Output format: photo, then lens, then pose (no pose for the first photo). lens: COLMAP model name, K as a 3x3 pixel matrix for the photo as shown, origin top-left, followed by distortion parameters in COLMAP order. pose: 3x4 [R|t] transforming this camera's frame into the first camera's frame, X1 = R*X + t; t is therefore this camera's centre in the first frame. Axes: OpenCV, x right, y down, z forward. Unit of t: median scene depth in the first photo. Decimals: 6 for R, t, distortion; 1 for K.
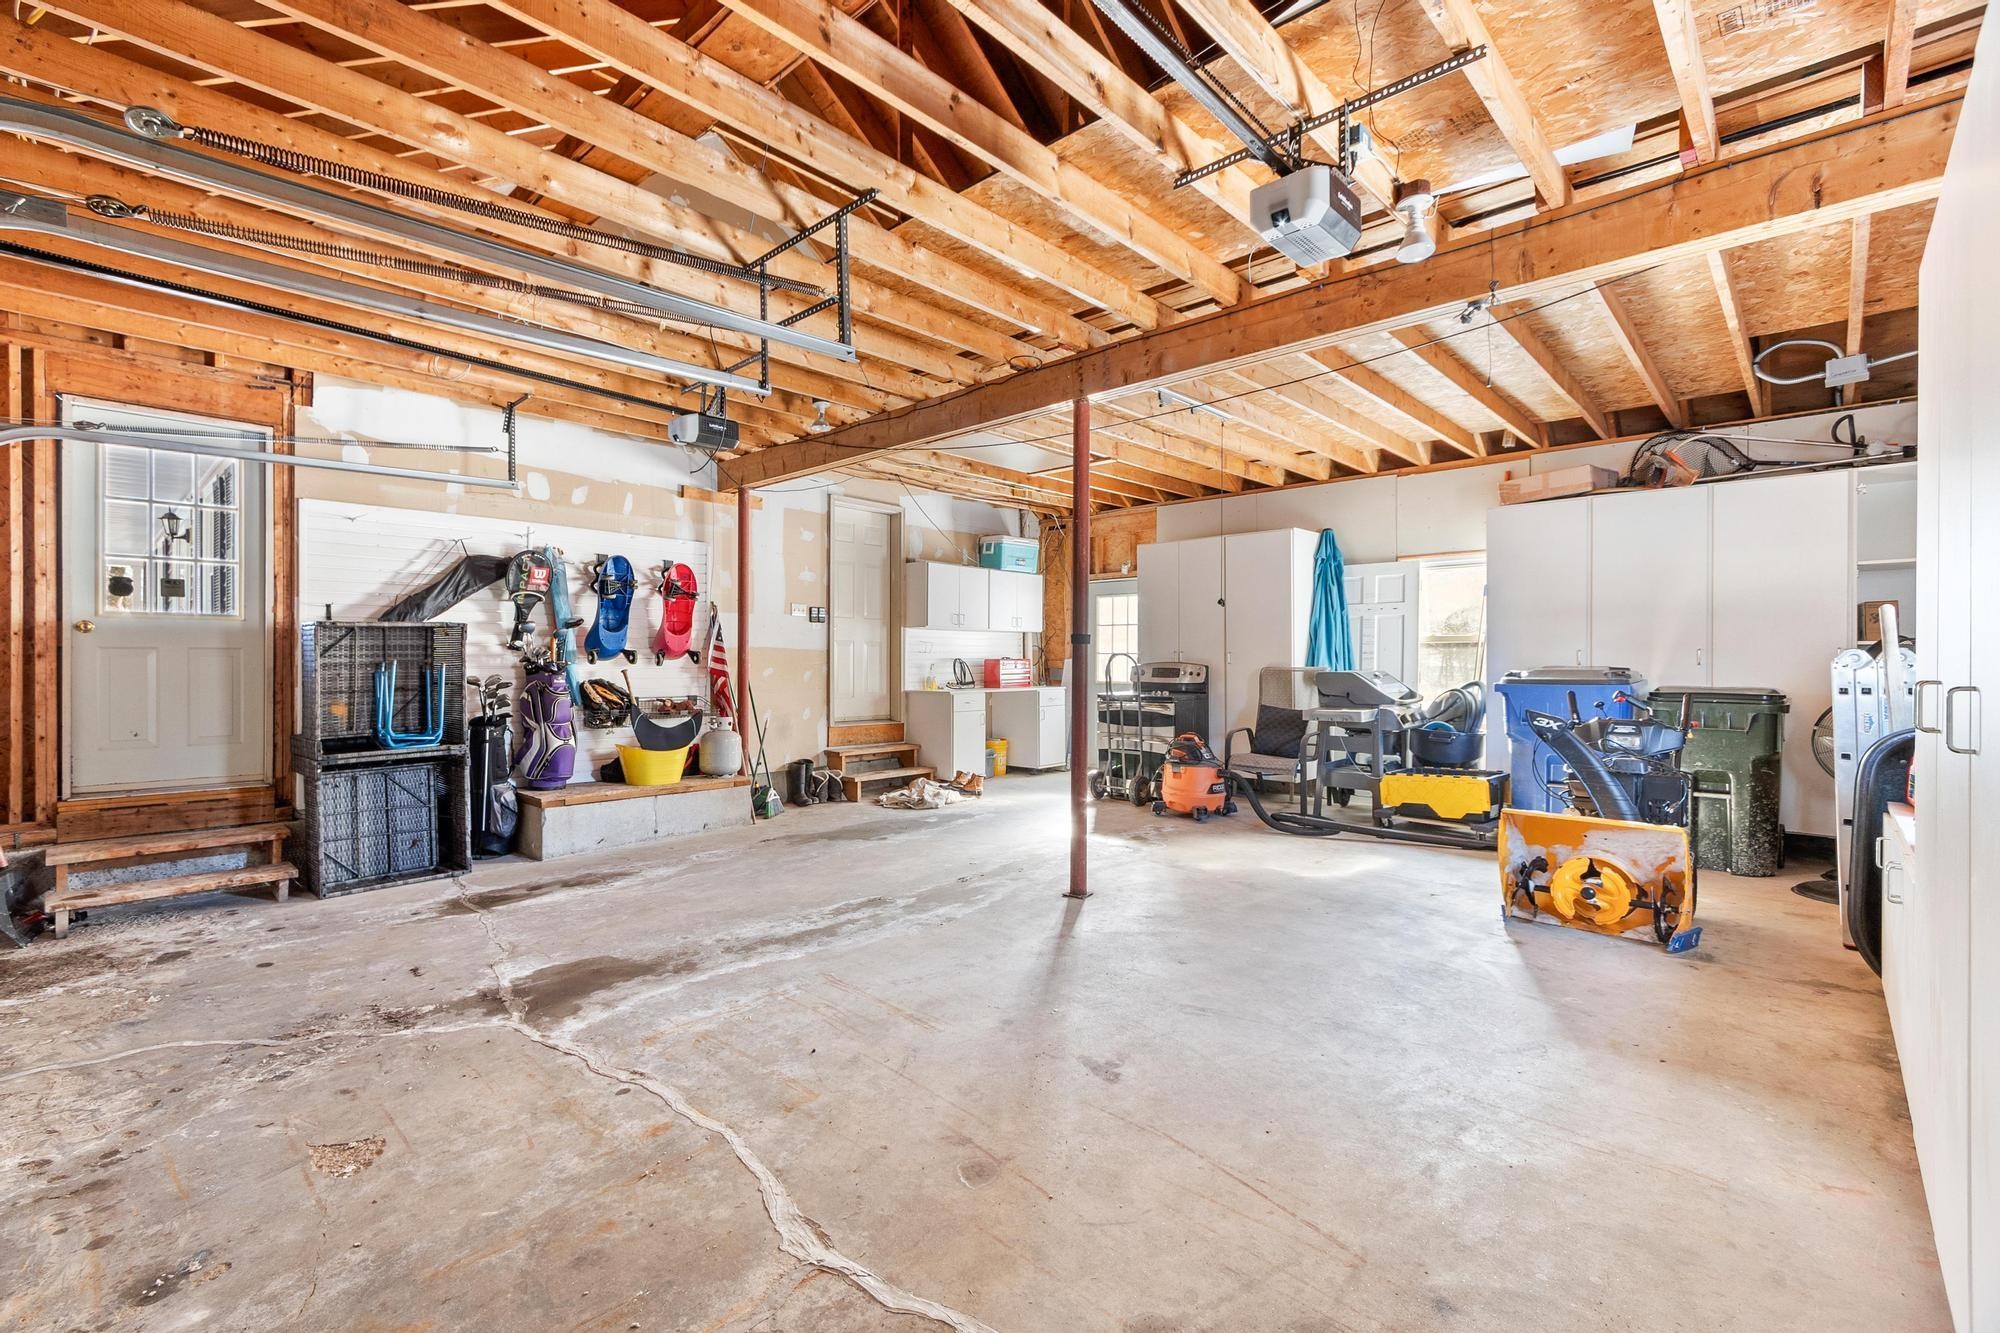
lens RADIAL K [[876.1, 0, 947.3], [0, 876.1, 661.3], [0, 0, 1]] dist [-0.002747, -0.000019]
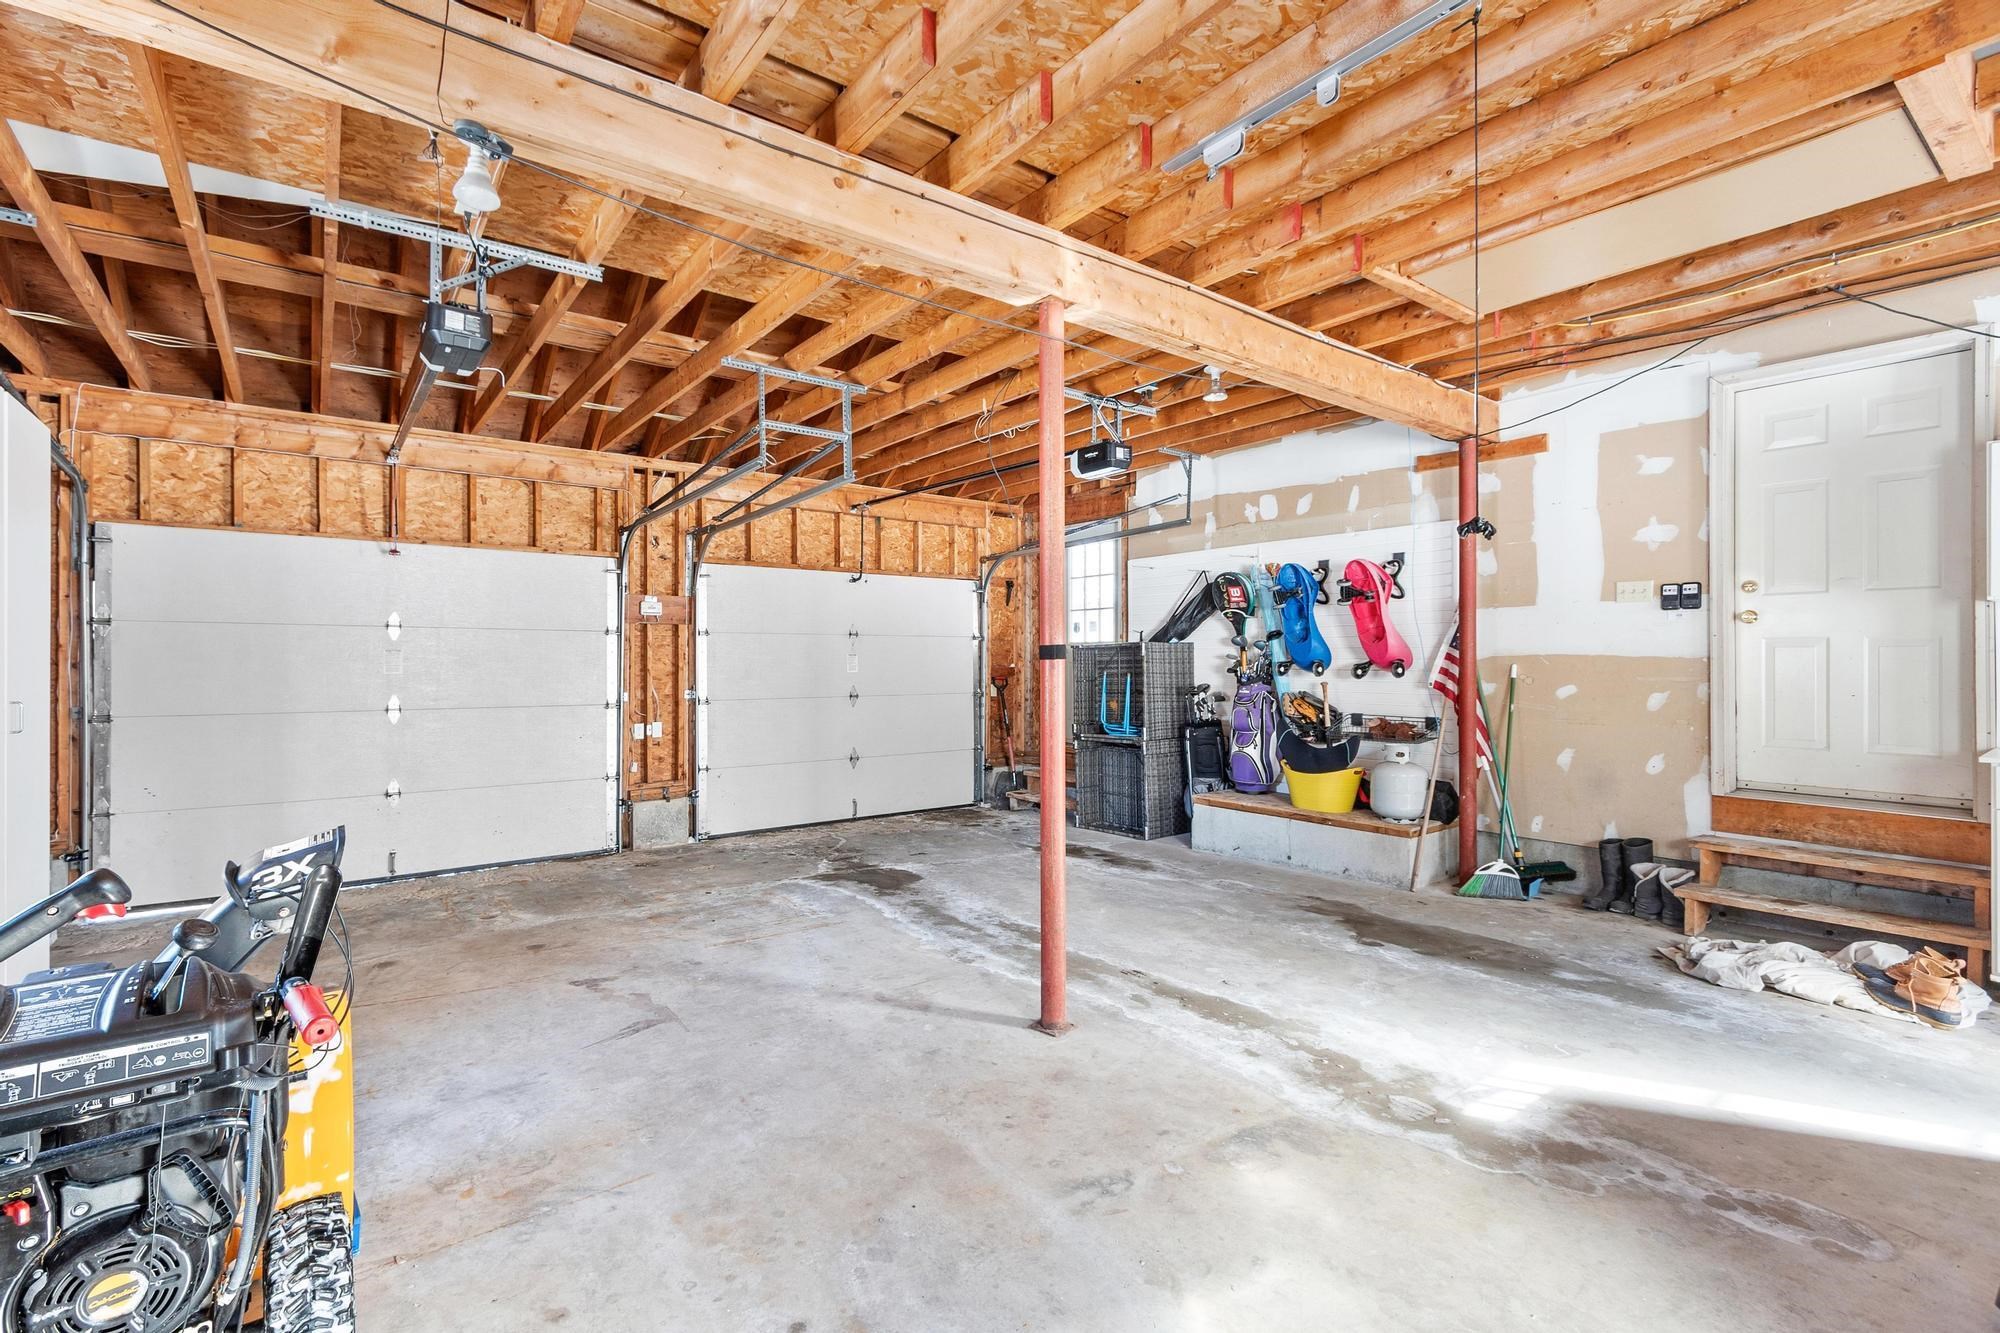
lens RADIAL K [[876.1, 0, 947.3], [0, 876.1, 661.3], [0, 0, 1]] dist [-0.002747, -0.000019]
pose [[-0.161100, -0.001160, -0.986937, 1.056341], [0.002701, 0.999995, -0.001616, -0.021491], [0.986934, -0.002926, -0.161096, 1.303327]]
